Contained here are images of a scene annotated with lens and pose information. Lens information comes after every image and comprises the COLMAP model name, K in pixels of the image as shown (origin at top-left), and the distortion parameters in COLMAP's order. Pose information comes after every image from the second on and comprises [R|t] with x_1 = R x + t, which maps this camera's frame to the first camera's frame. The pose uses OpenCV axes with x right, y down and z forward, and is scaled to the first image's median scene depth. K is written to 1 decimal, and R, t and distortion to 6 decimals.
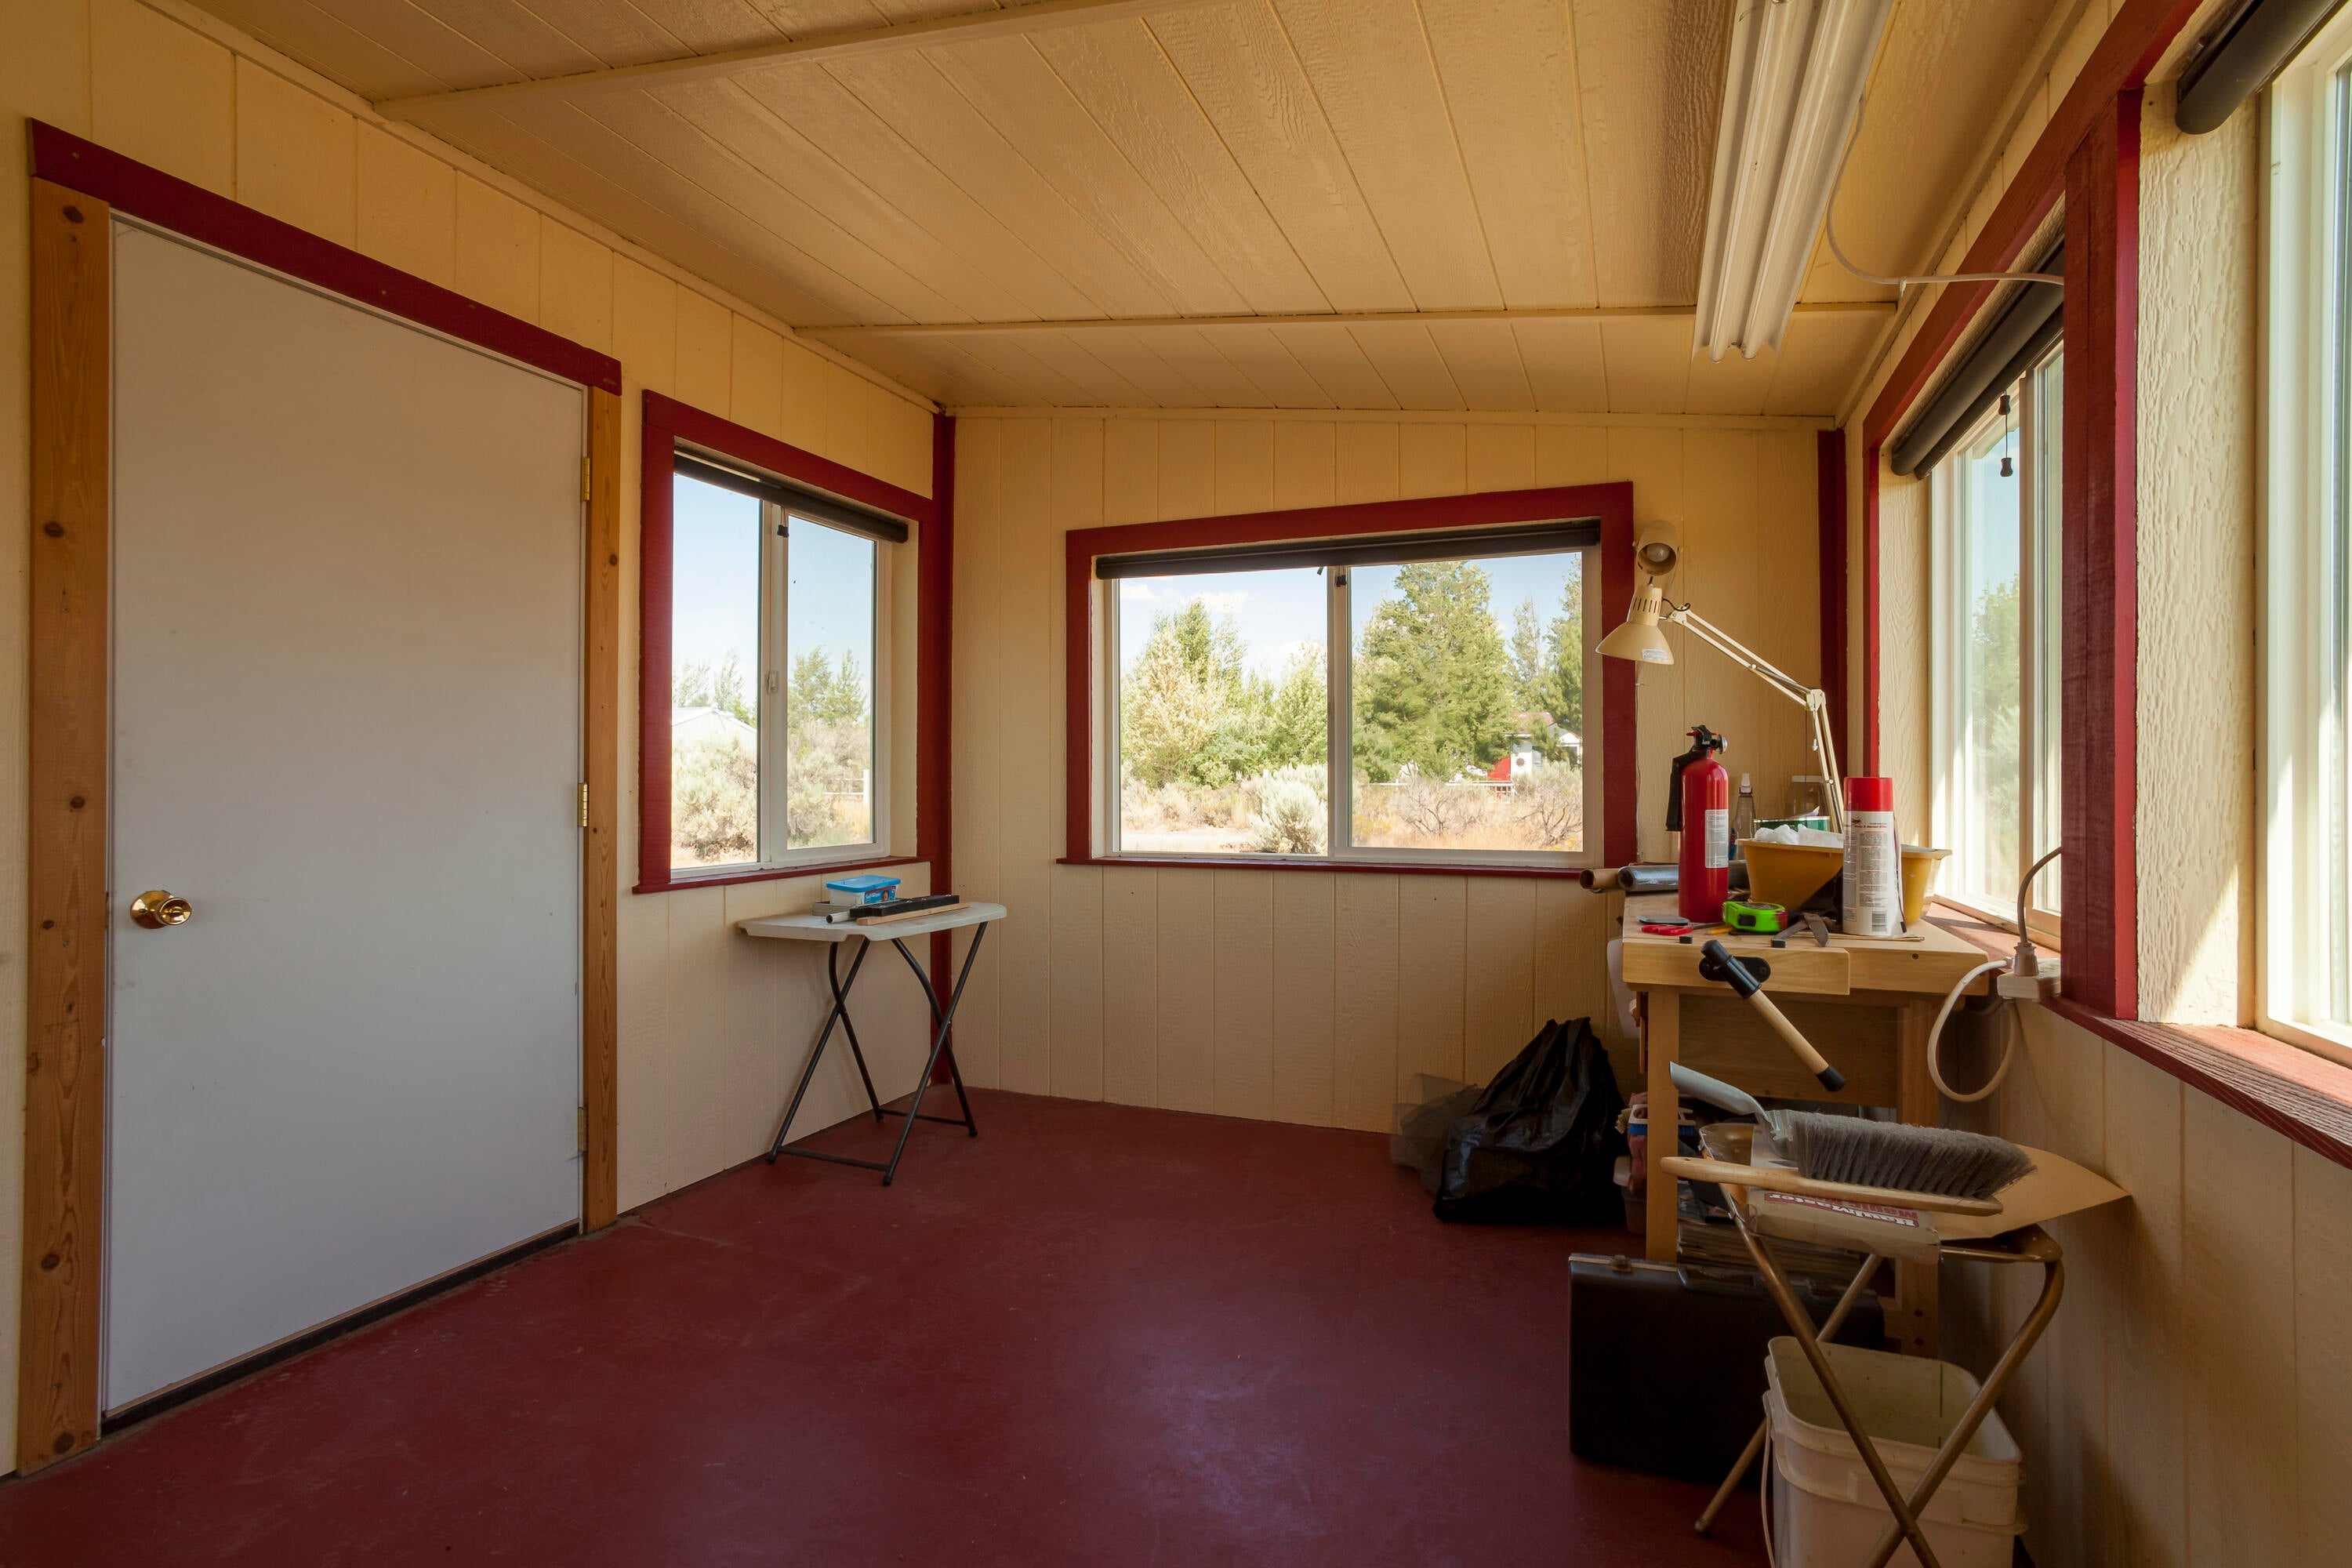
lens RADIAL K [[1143.7, 0, 1176.0], [0, 1143.7, 784.0], [0, 0, 1]] dist [0.000500, 0.000230]
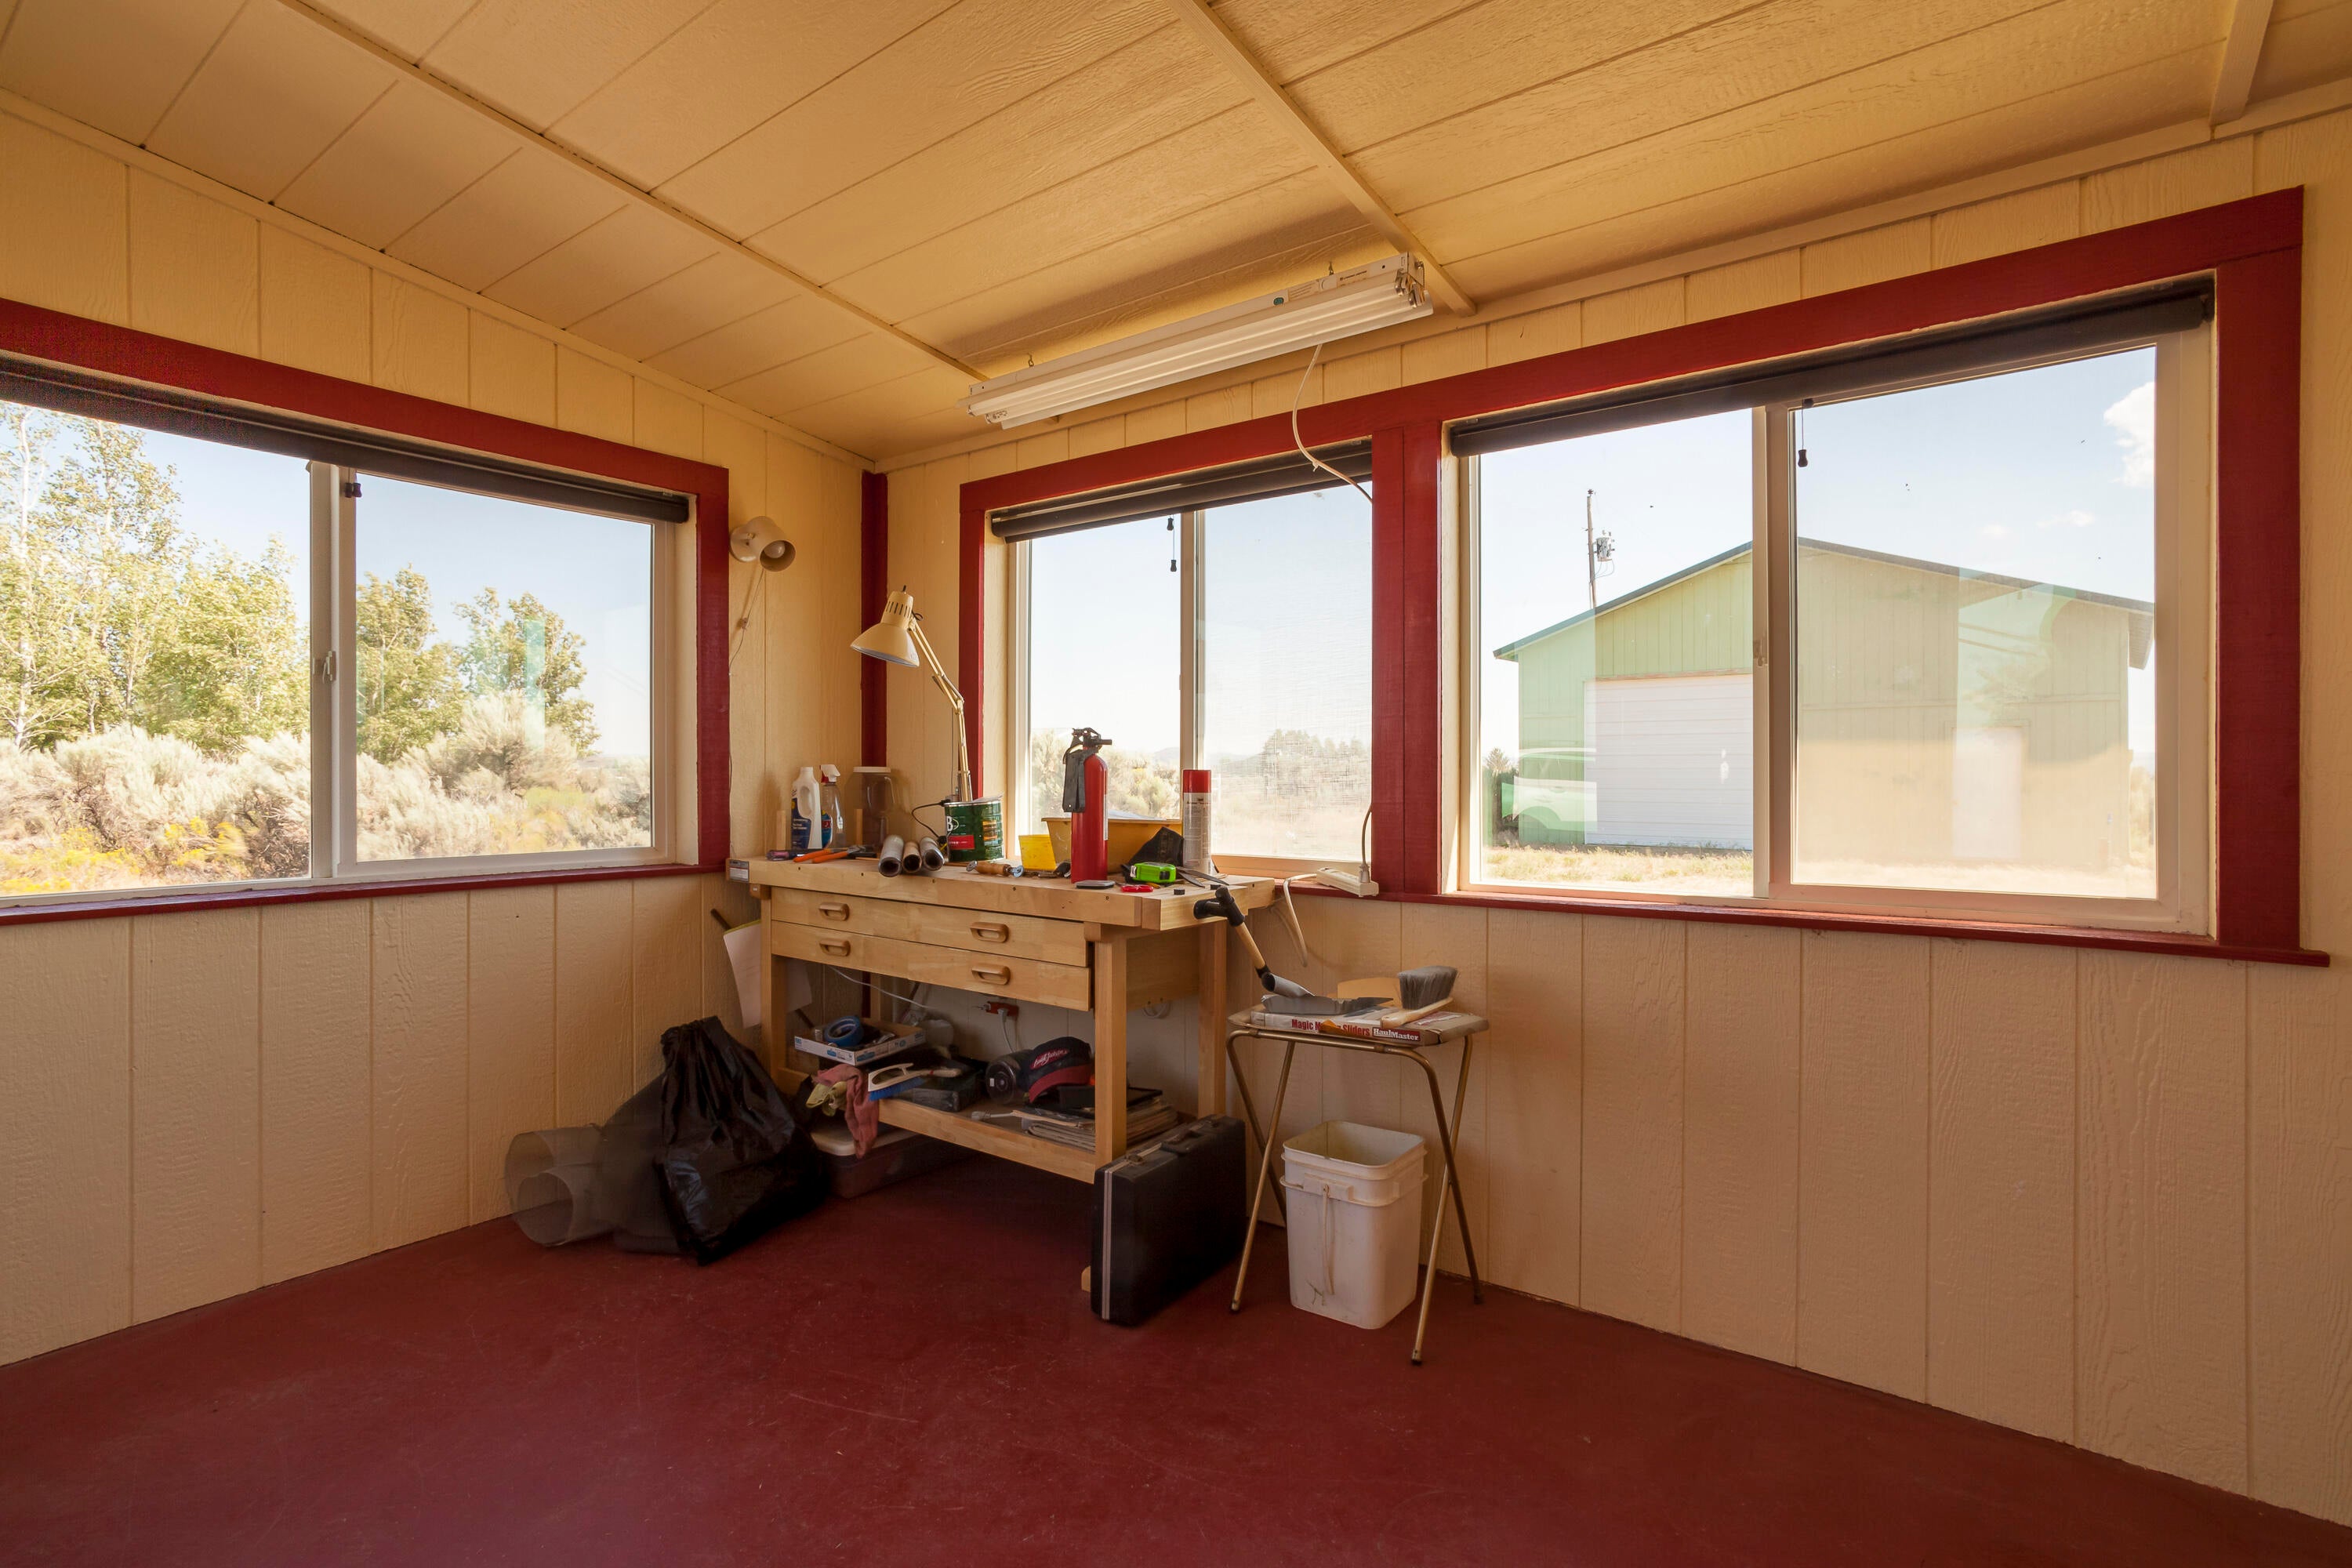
lens RADIAL K [[1143.7, 0, 1176.0], [0, 1143.7, 784.0], [0, 0, 1]] dist [0.000500, 0.000230]
pose [[0.270682, -0.018864, 0.962484, -0.507147], [0.002366, 0.999818, 0.018930, -0.009152], [-0.962666, -0.002846, 0.270678, 0.393387]]
